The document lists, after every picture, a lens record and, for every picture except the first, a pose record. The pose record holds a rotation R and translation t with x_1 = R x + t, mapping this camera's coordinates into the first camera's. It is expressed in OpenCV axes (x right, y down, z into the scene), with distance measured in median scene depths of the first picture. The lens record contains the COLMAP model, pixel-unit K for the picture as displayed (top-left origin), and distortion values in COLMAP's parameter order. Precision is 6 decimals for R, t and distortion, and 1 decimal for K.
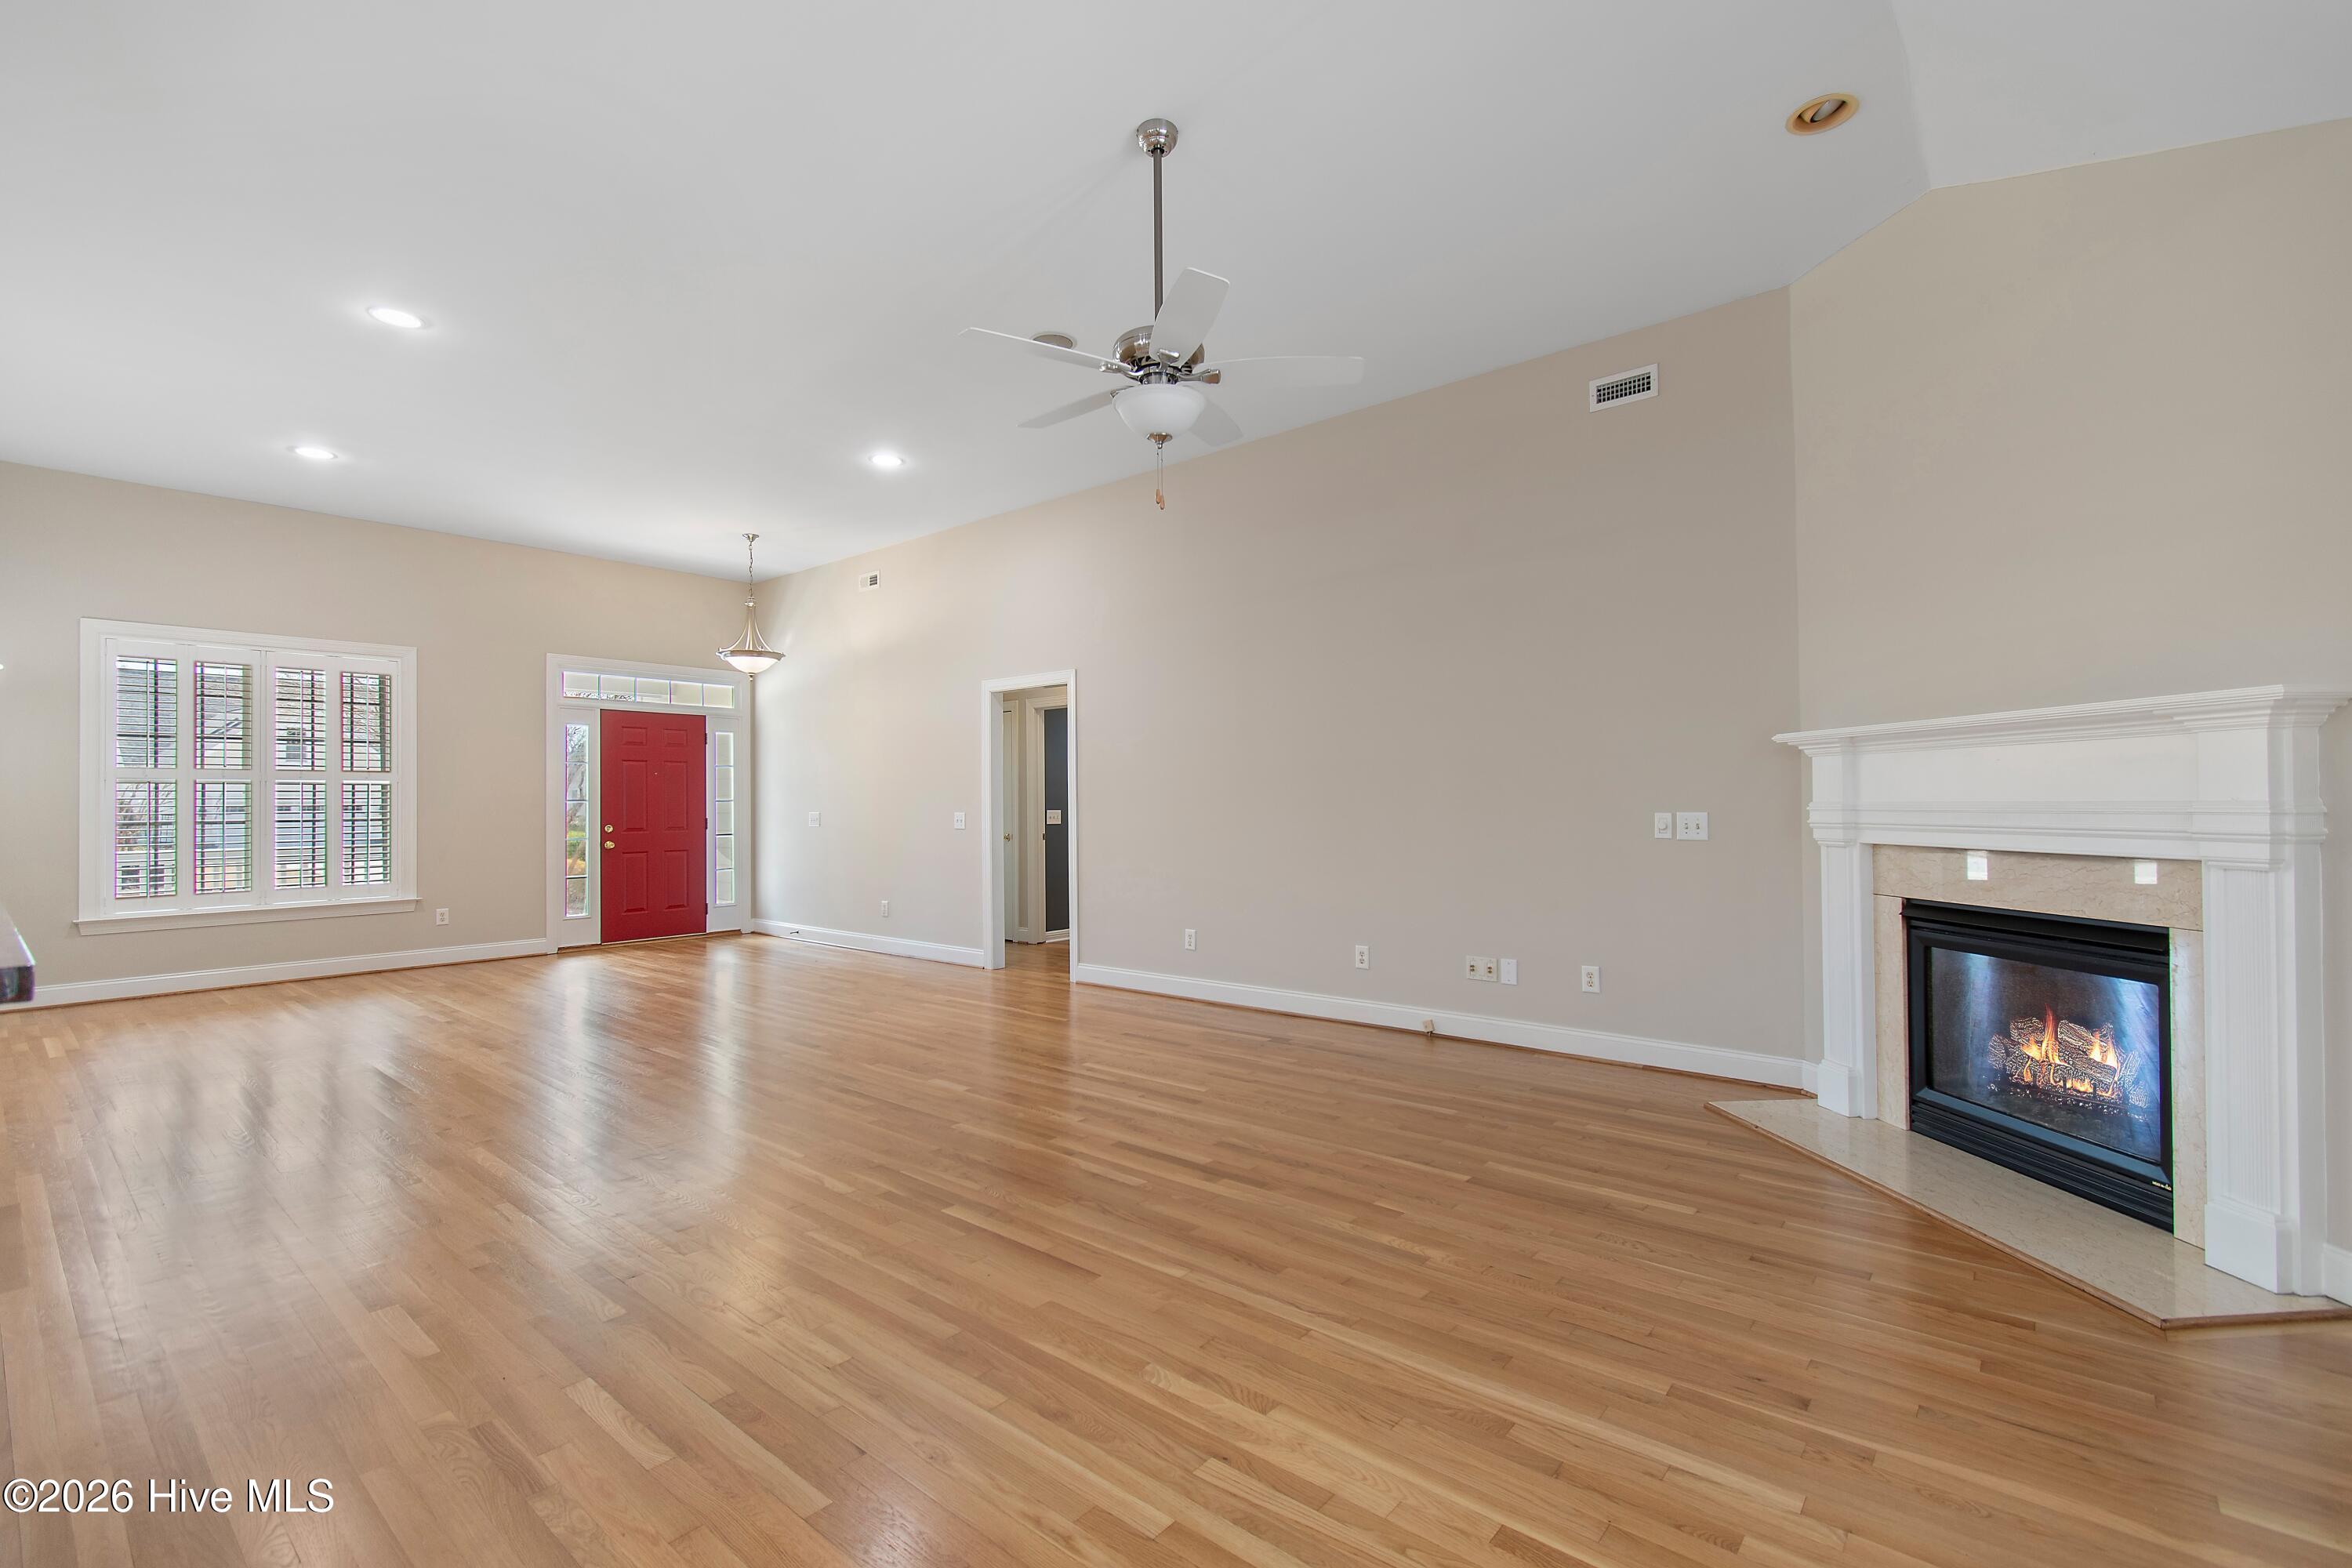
lens RADIAL K [[1038.2, 0, 1174.8], [0, 1038.2, 786.5], [0, 0, 1]] dist [0.005497, -0.002283]
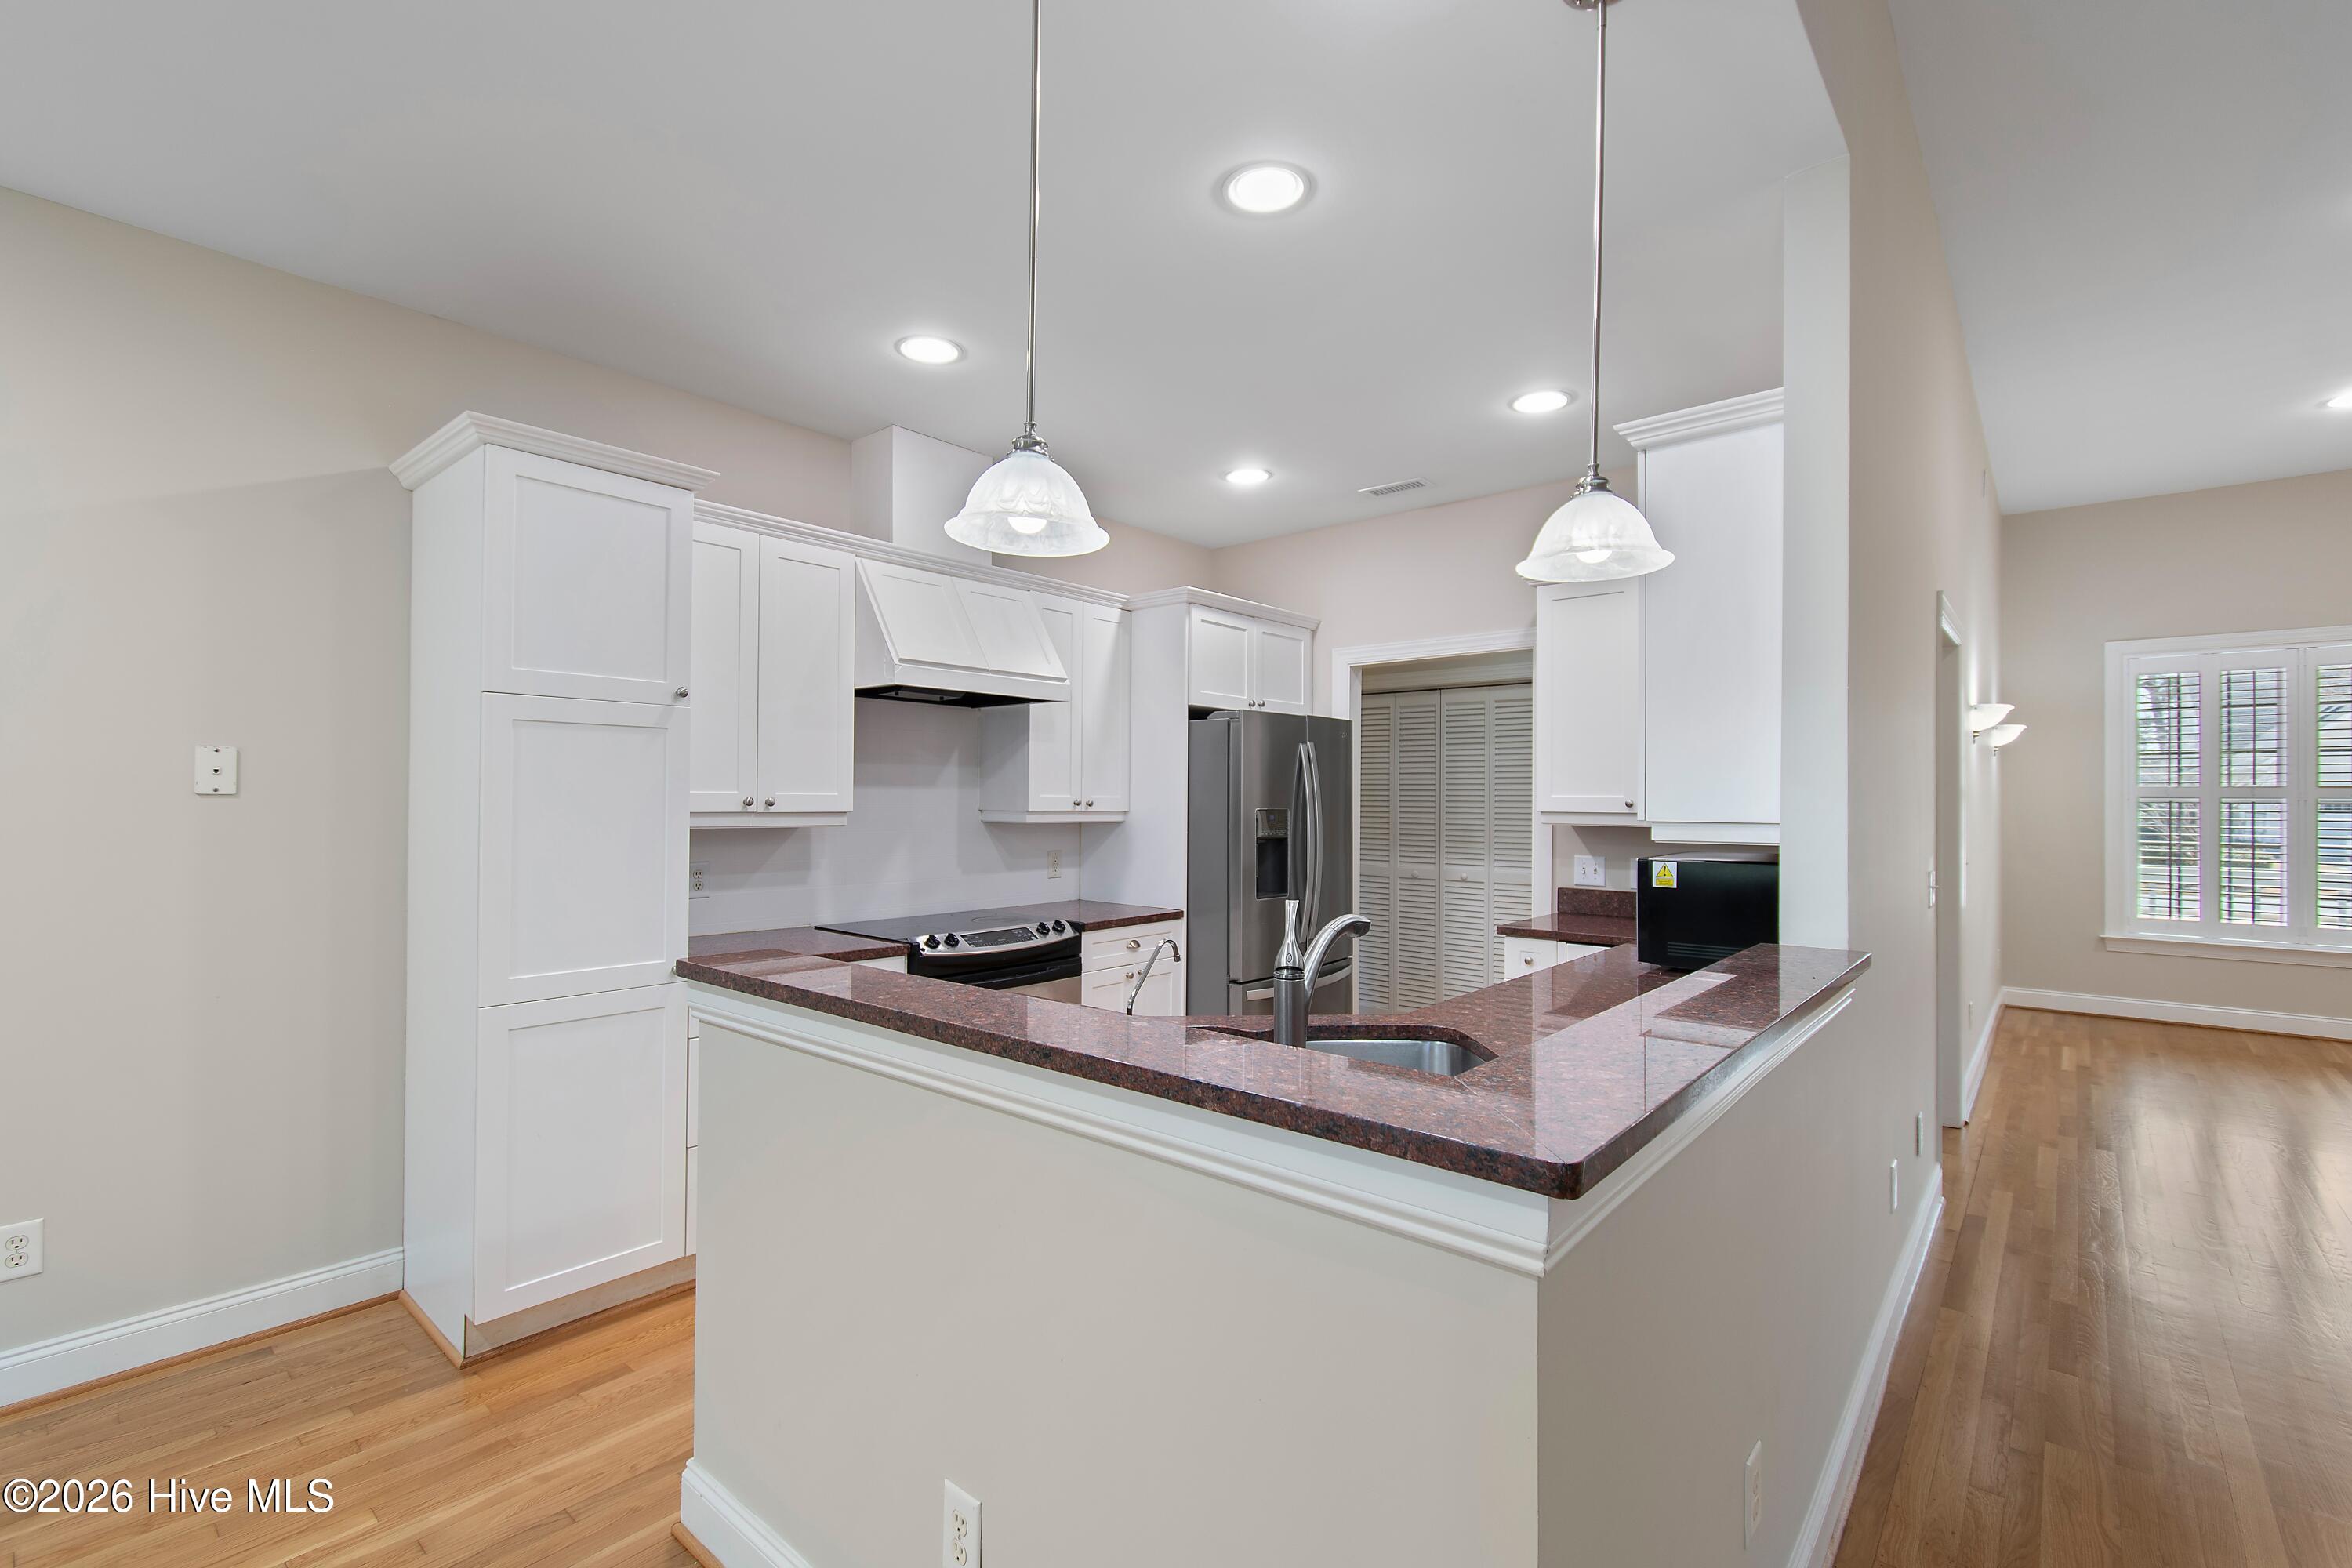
lens RADIAL K [[1038.2, 0, 1172.7], [0, 1038.2, 791.2], [0, 0, 1]] dist [0.005497, -0.002283]
pose [[-0.006355, 0.002875, -0.999976, -0.012646], [0.009605, 0.999950, 0.002814, -0.031095], [0.999934, -0.009587, -0.006382, 0.093627]]
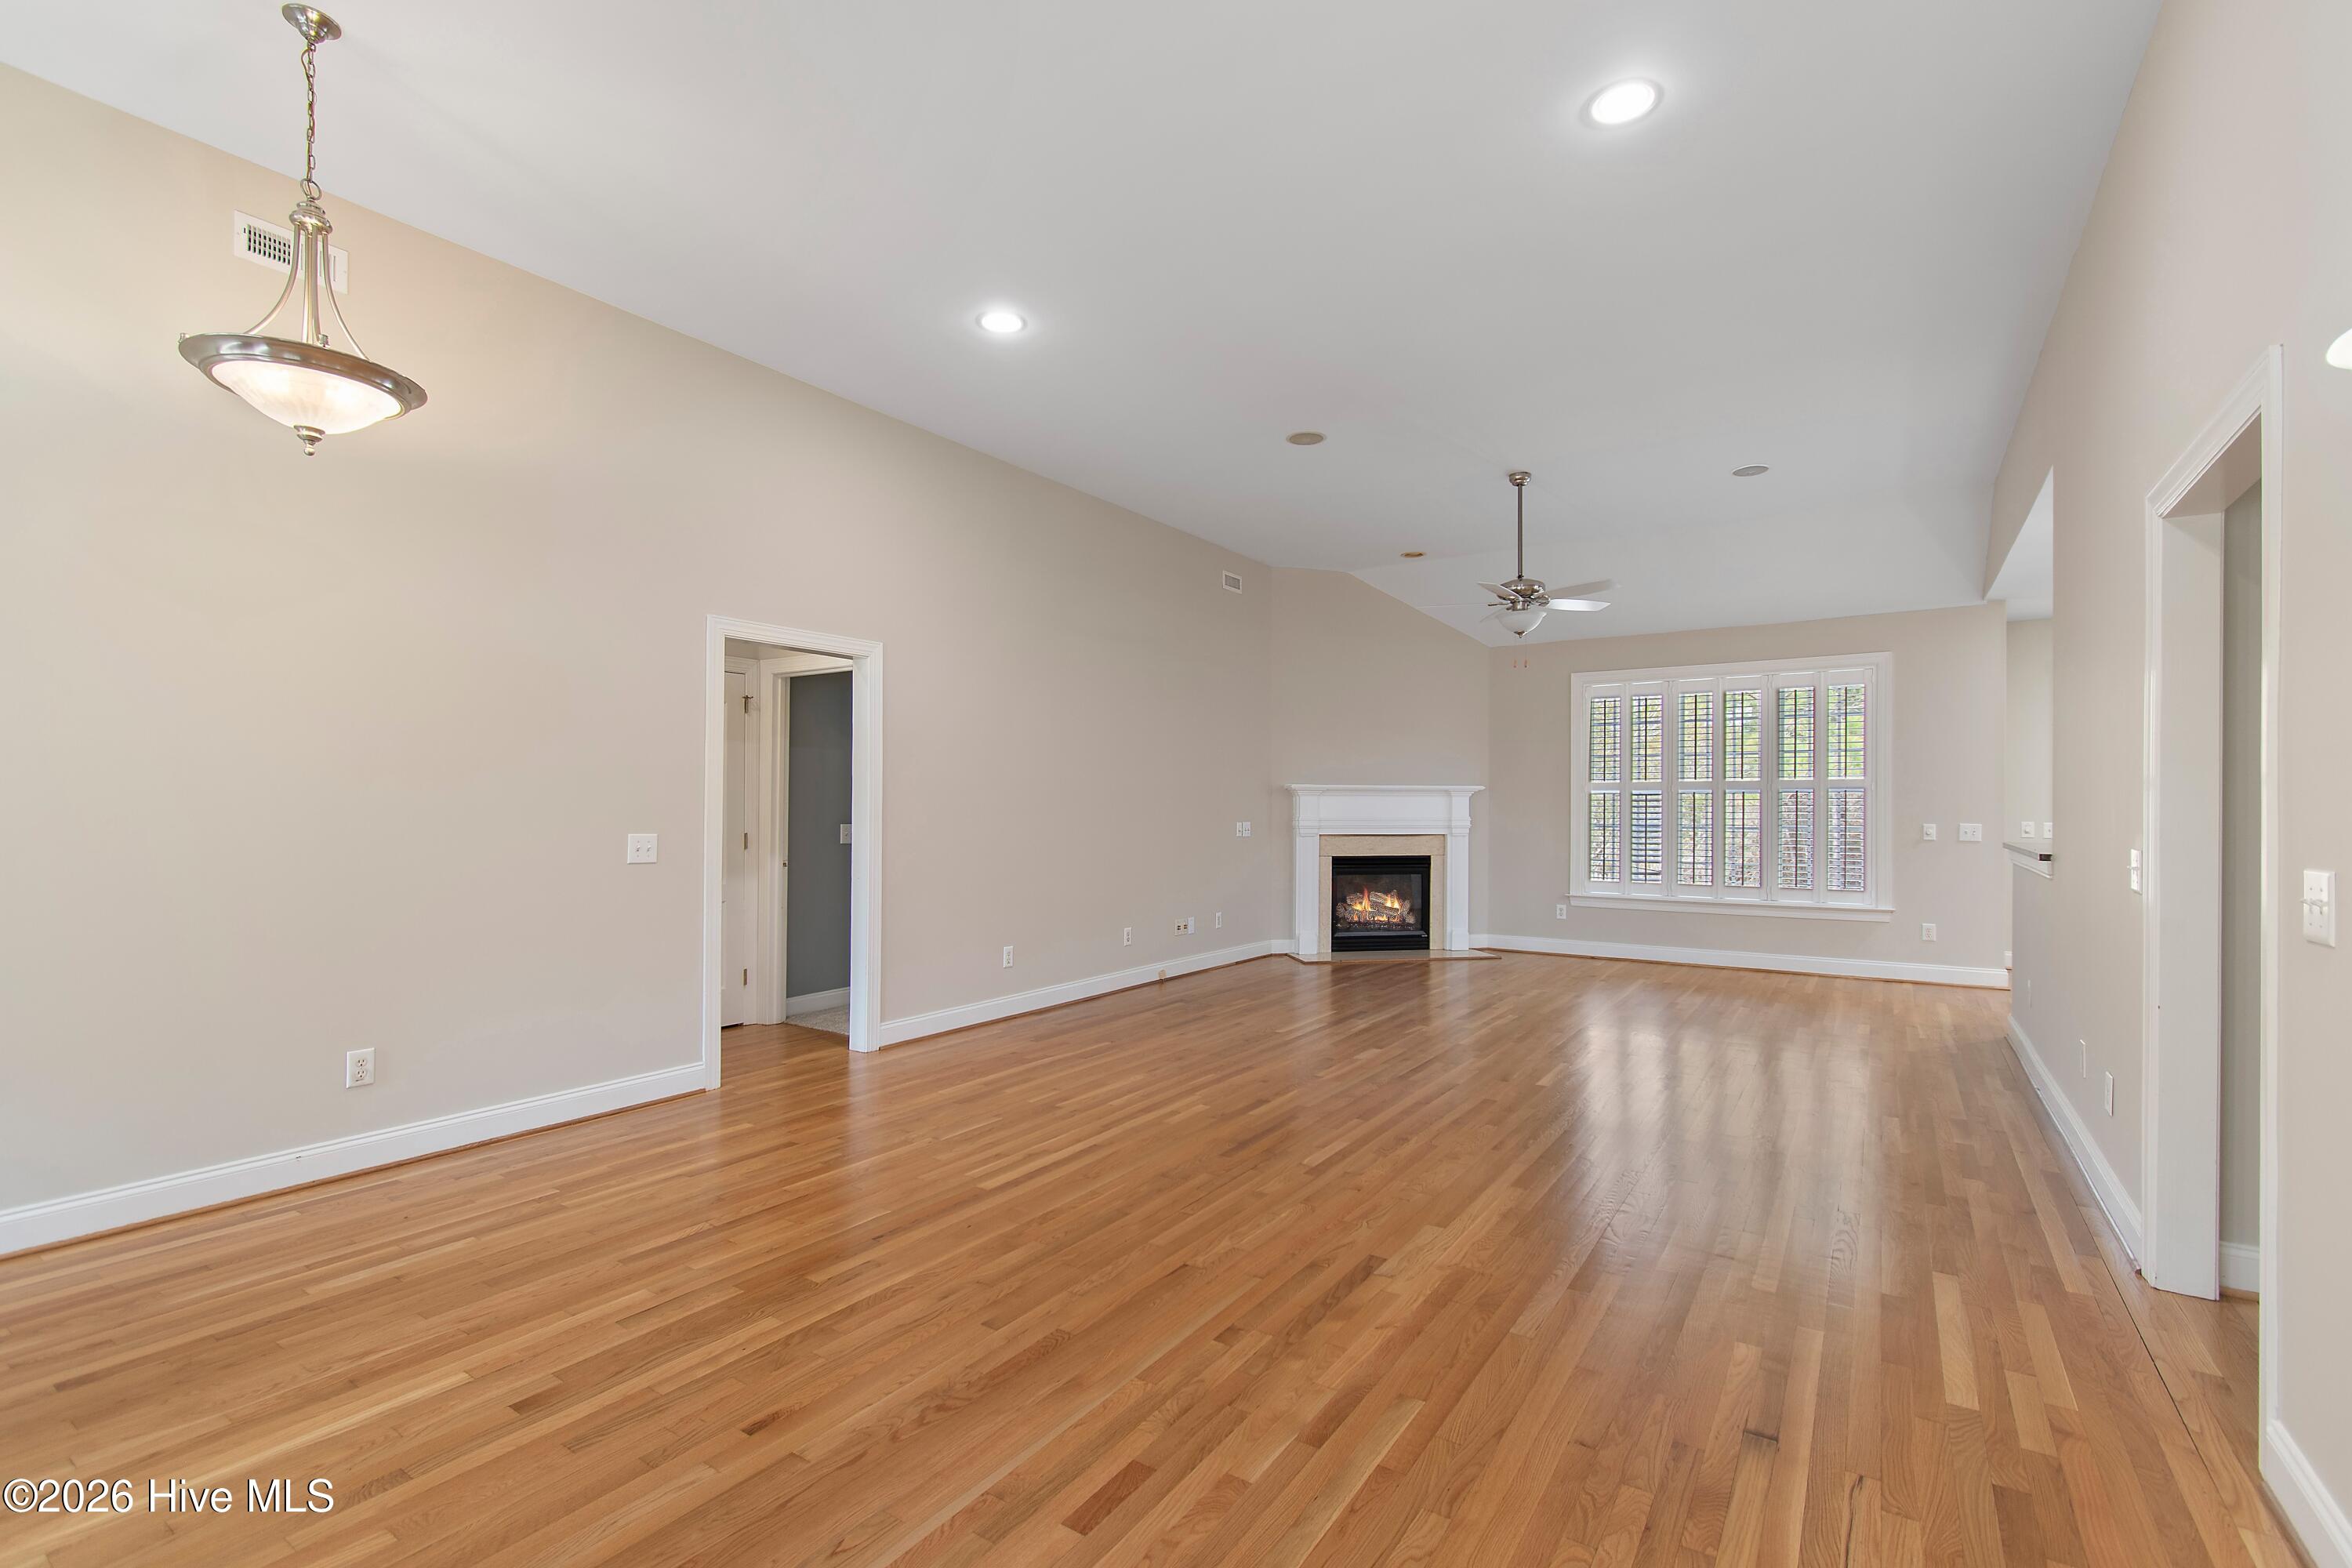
lens RADIAL K [[1038.2, 0, 1172.7], [0, 1038.2, 804.0], [0, 0, 1]] dist [0.005497, -0.002283]
pose [[-0.108742, 0.011282, 0.994006, -1.107803], [-0.017717, 0.999755, -0.013286, 0.016055], [-0.993912, -0.019056, -0.108516, 1.086051]]
